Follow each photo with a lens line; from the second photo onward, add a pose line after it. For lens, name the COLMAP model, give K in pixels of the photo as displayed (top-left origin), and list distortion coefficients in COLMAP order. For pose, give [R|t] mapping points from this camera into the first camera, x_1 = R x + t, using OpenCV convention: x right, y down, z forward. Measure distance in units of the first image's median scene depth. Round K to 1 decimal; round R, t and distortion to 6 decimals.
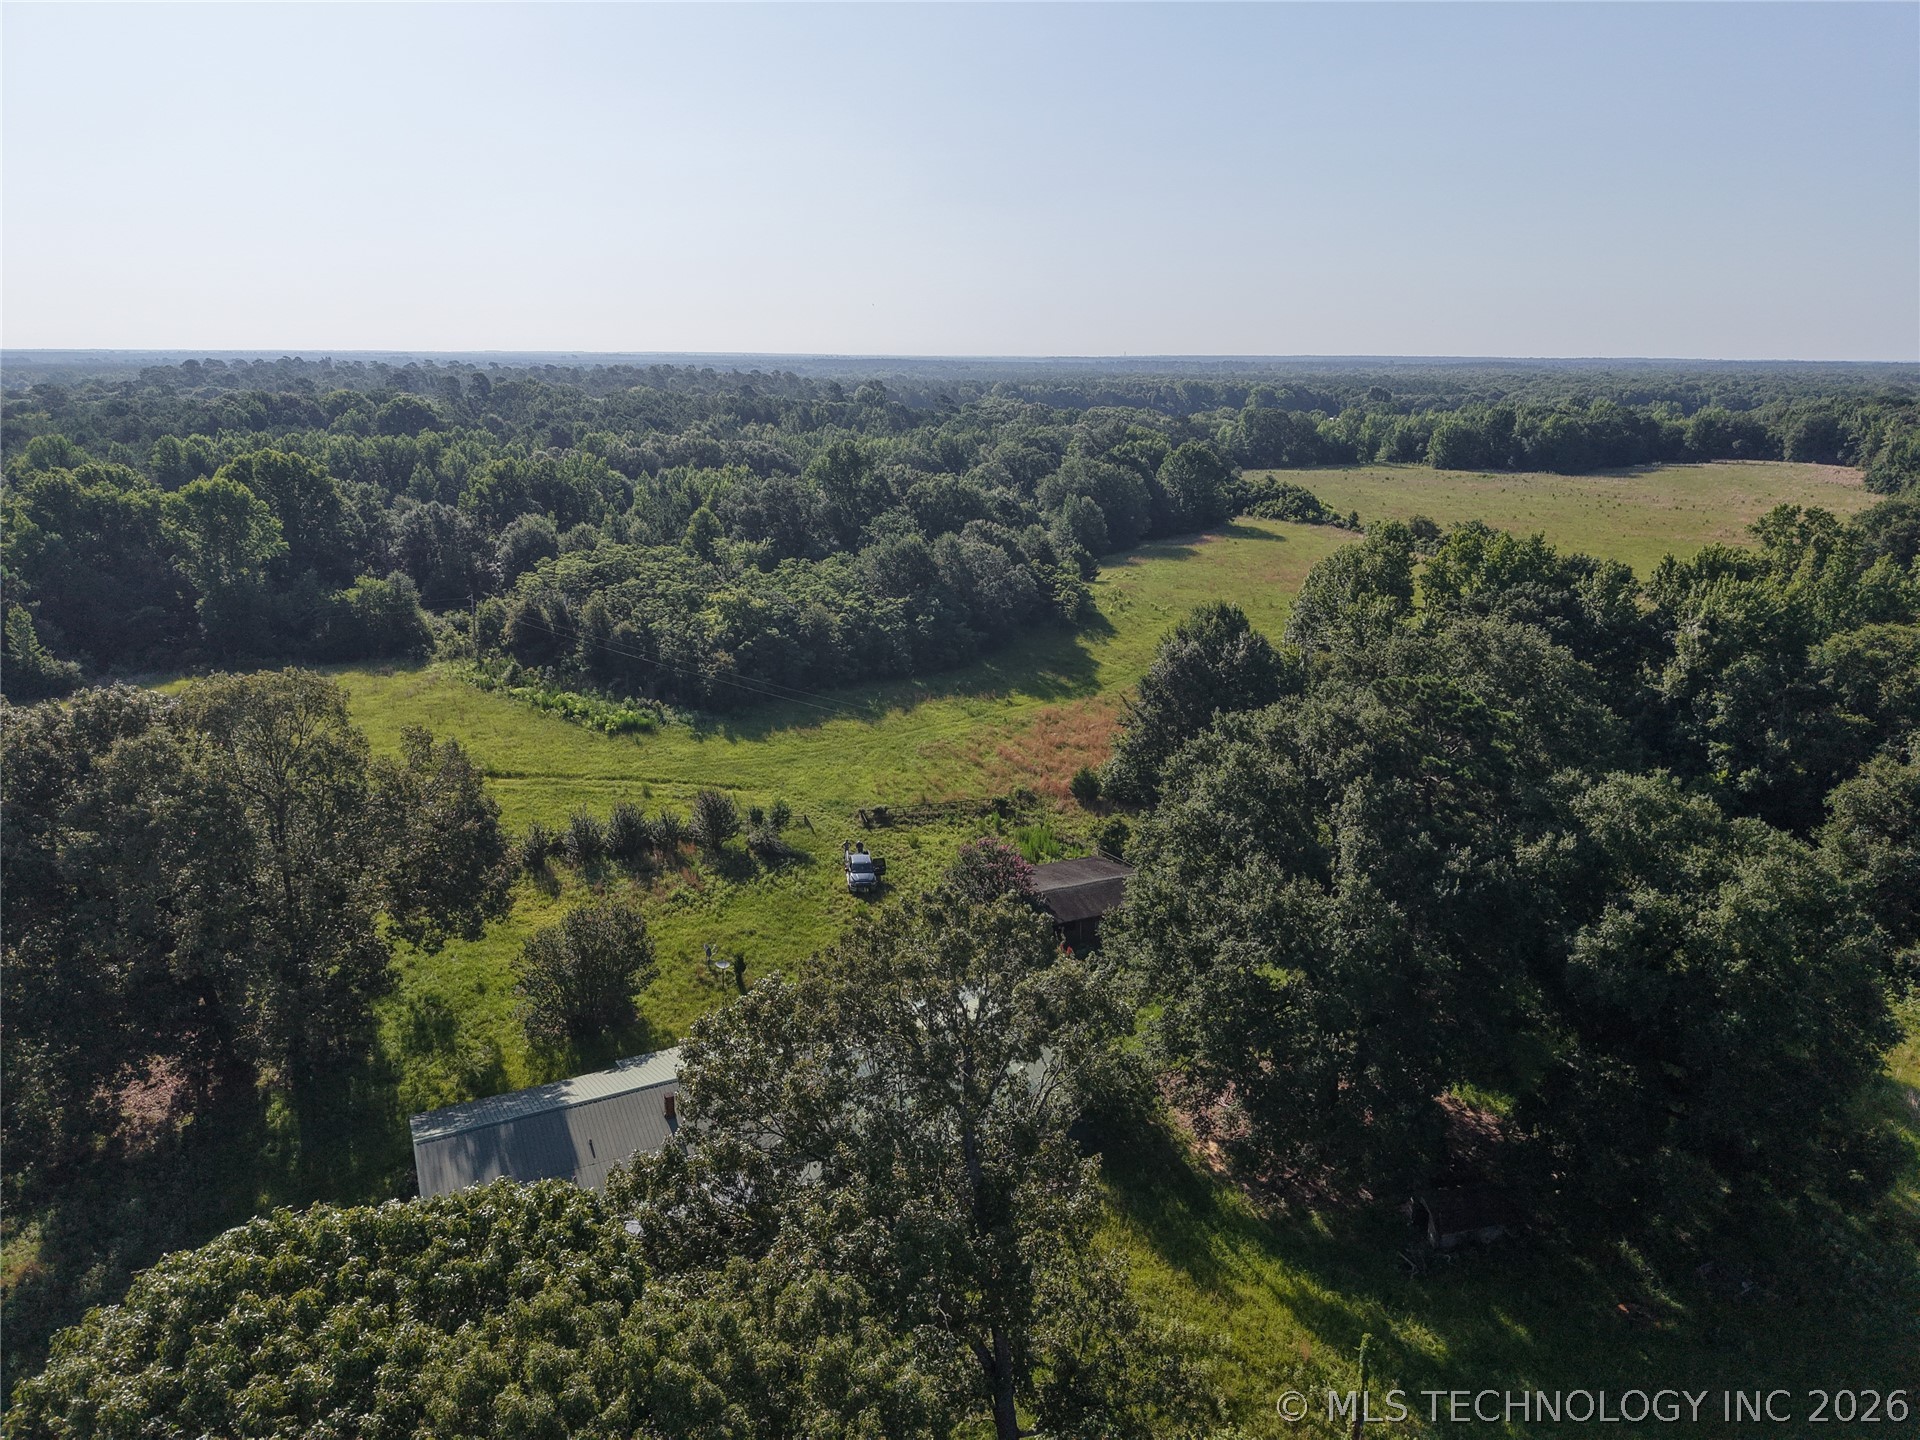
lens RADIAL K [[1284.0, 0, 959.2], [0, 1284.0, 704.2], [0, 0, 1]] dist [0.035574, -0.034544]
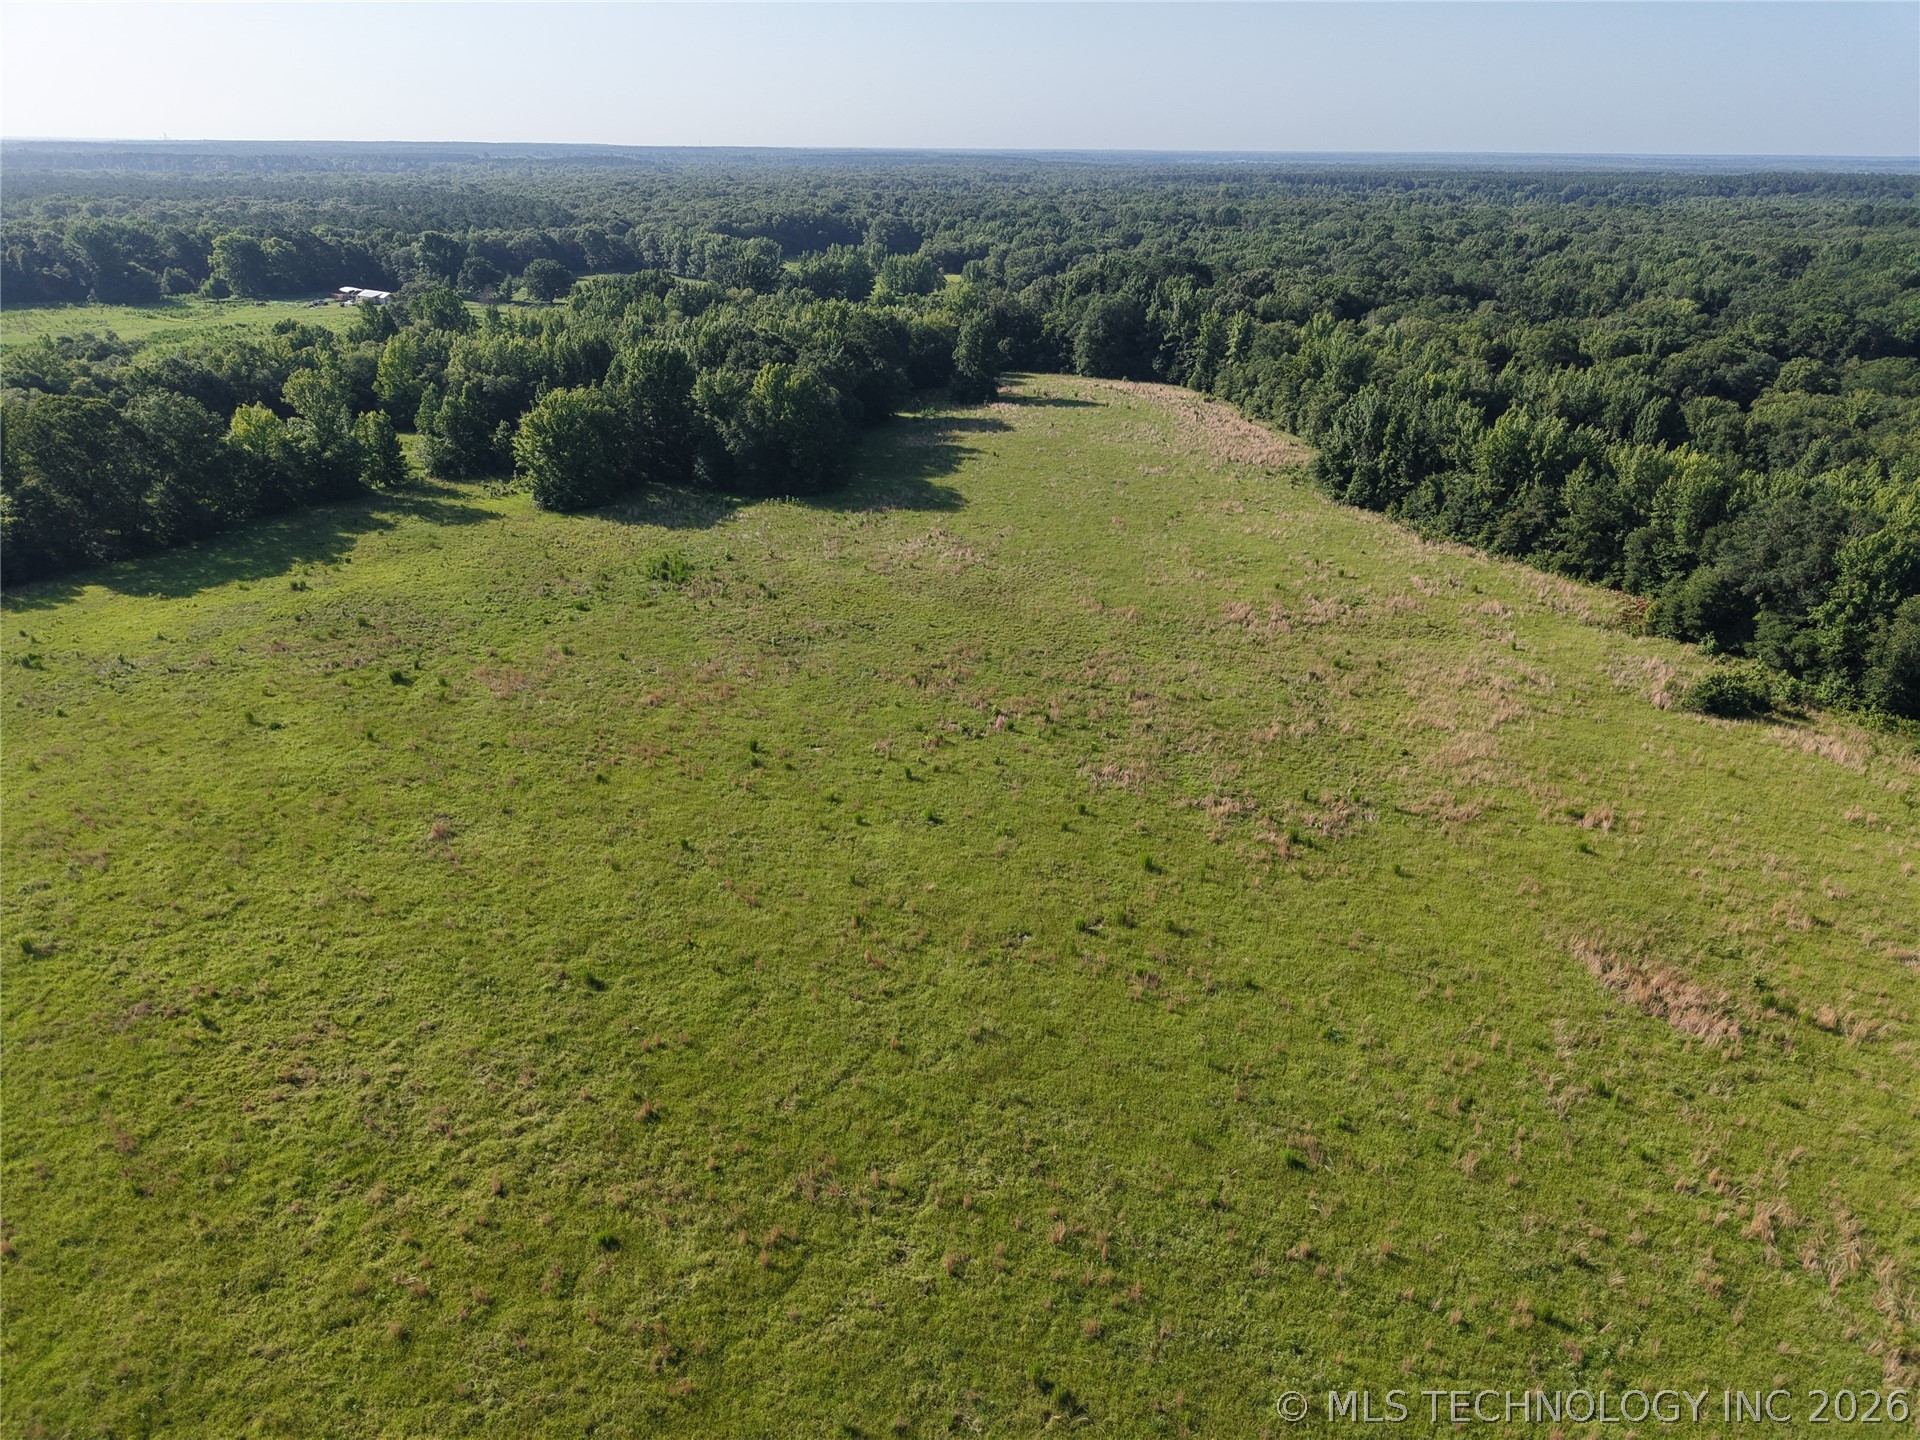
lens RADIAL K [[1284.0, 0, 956.1], [0, 1284.0, 716.4], [0, 0, 1]] dist [0.035574, -0.034544]
pose [[0.808857, -0.238160, 0.537615, 0.216964], [0.151741, 0.967878, 0.200465, -0.169079], [-0.568088, -0.080569, 0.819014, 0.526332]]
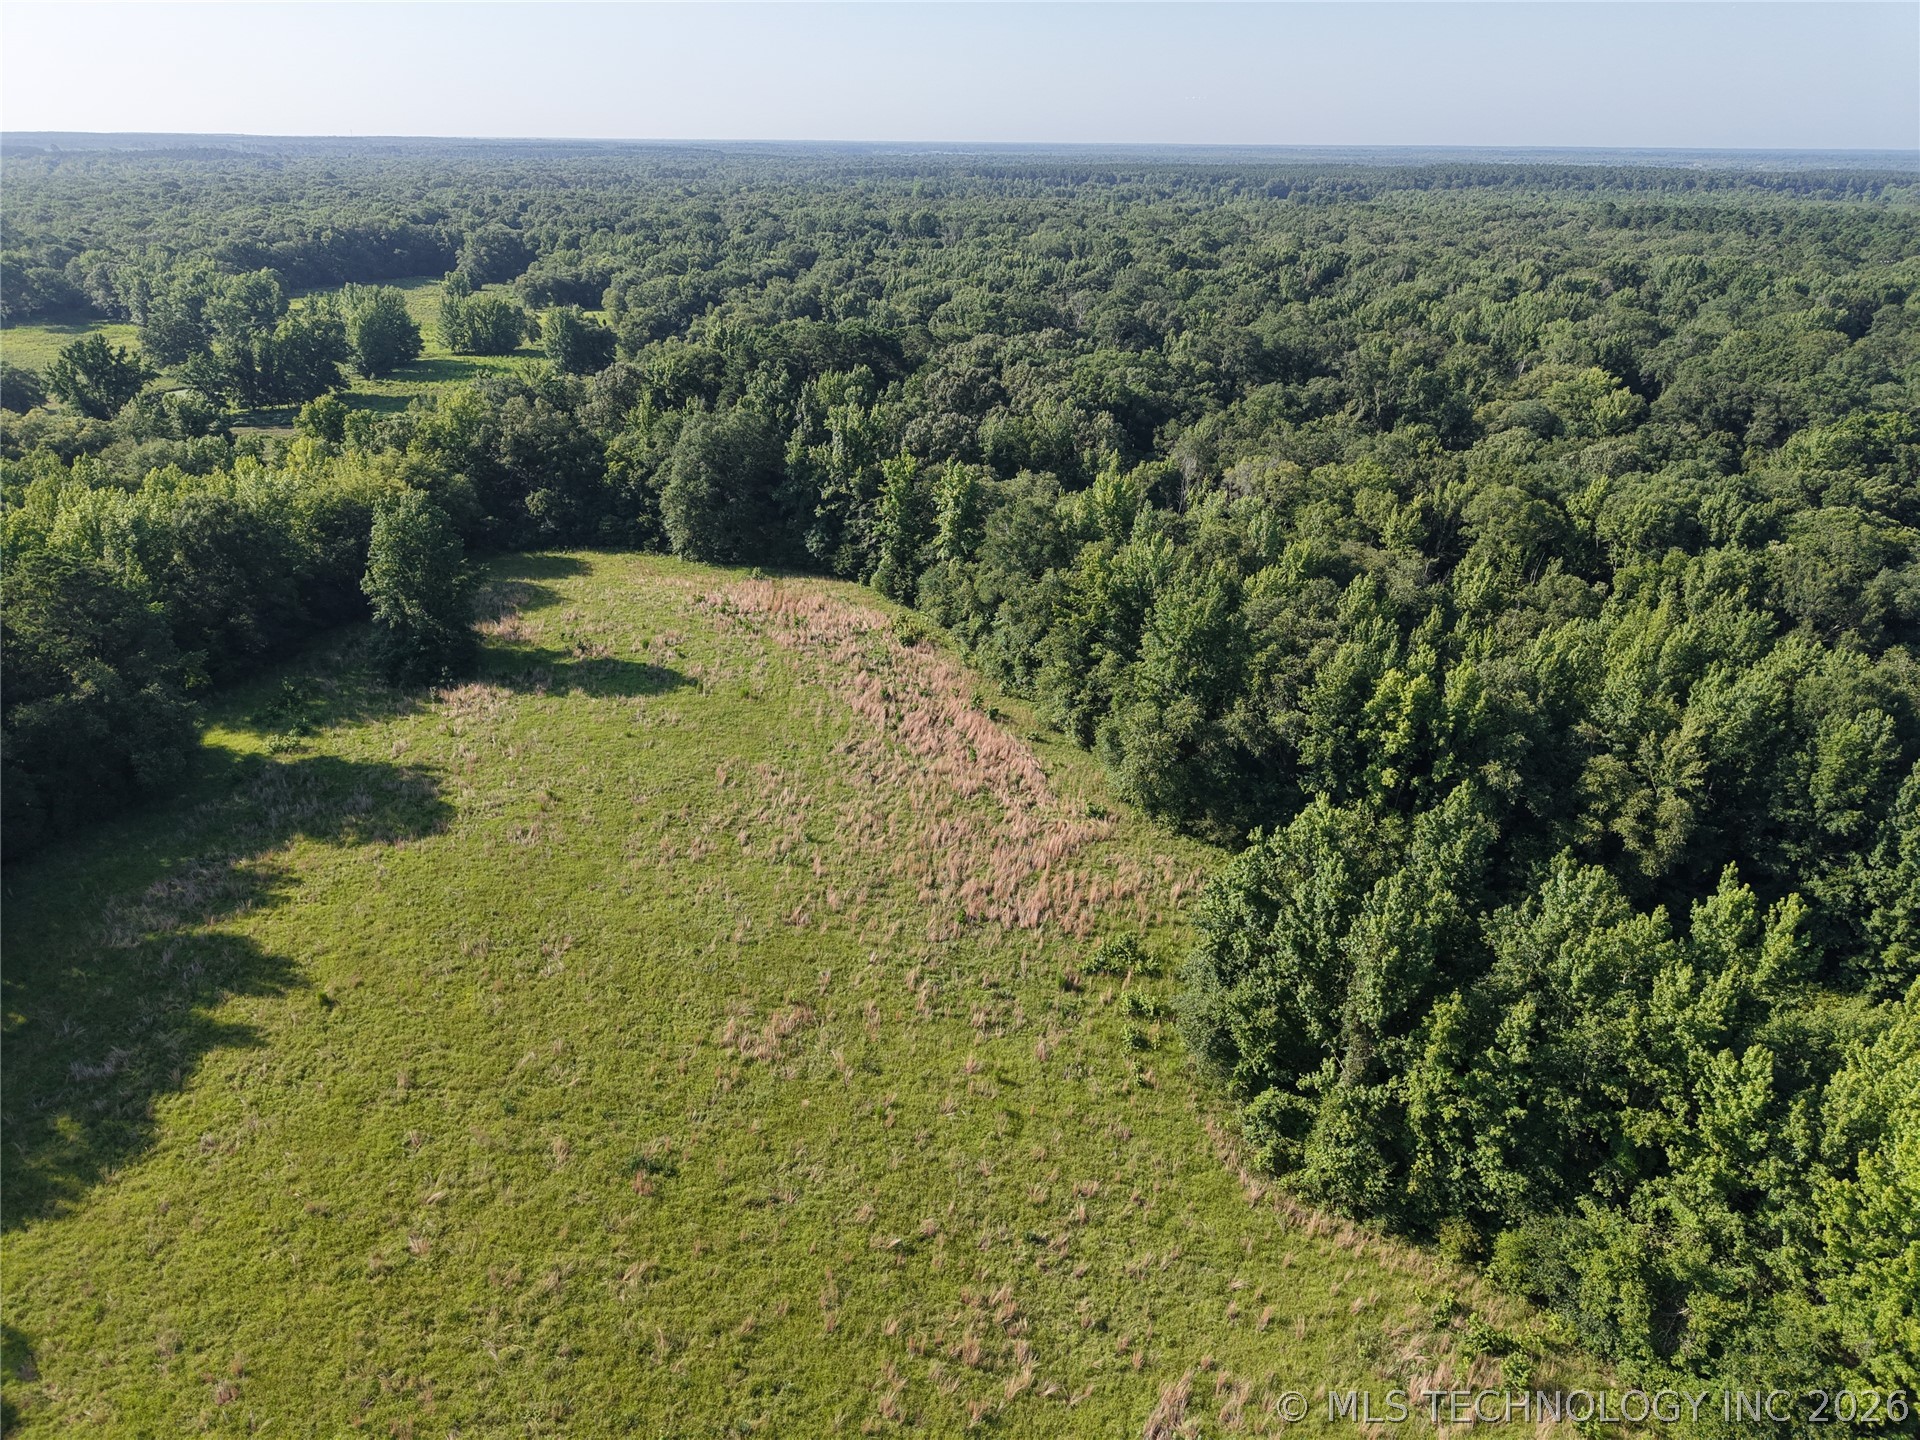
lens RADIAL K [[1284.0, 0, 954.9], [0, 1284.0, 713.5], [0, 0, 1]] dist [0.035574, -0.034544]
pose [[0.666081, -0.305450, 0.680468, 0.460926], [0.193078, 0.951816, 0.238257, -0.227114], [-0.720456, -0.027315, 0.692962, 0.740213]]
